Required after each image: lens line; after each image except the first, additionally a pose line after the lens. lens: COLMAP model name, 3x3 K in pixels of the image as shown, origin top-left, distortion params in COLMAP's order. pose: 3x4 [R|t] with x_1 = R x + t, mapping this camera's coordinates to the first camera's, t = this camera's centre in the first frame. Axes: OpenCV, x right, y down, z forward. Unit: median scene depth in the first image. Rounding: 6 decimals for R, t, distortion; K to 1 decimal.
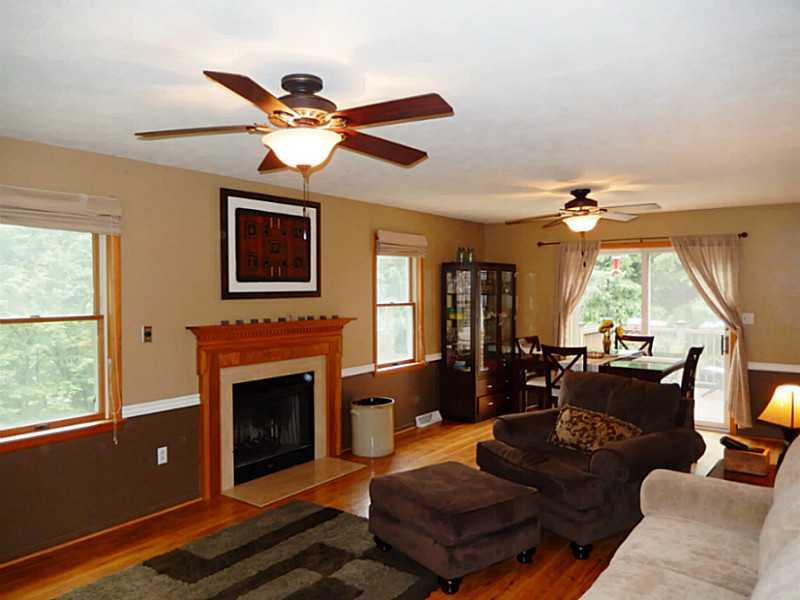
lens RADIAL K [[601.6, 0, 399.8], [0, 601.6, 303.7], [0, 0, 1]] dist [0.006895, -0.003527]
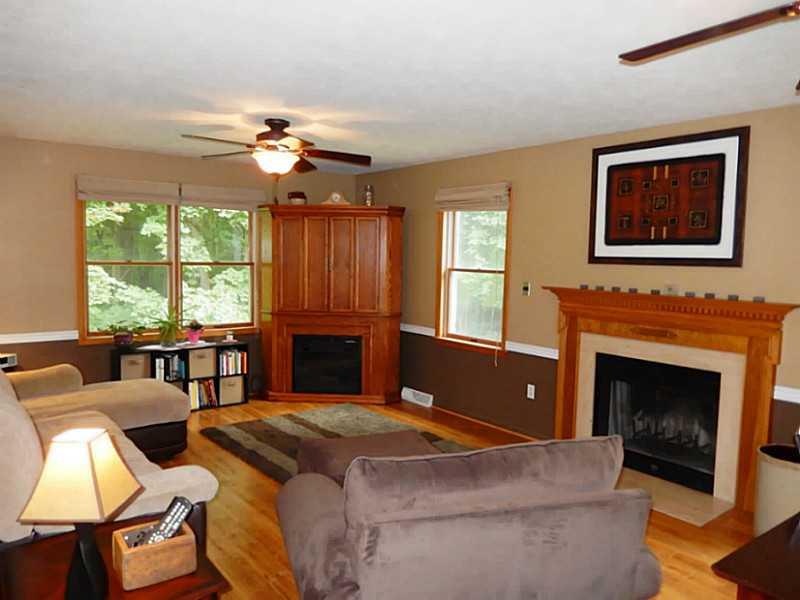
lens RADIAL K [[601.6, 0, 401.1], [0, 601.6, 296.0], [0, 0, 1]] dist [0.006895, -0.003527]
pose [[-0.271785, 0.080542, -0.958982, 0.723473], [-0.029602, 0.995320, 0.091984, -0.035073], [0.961903, 0.053388, -0.268129, 0.952460]]
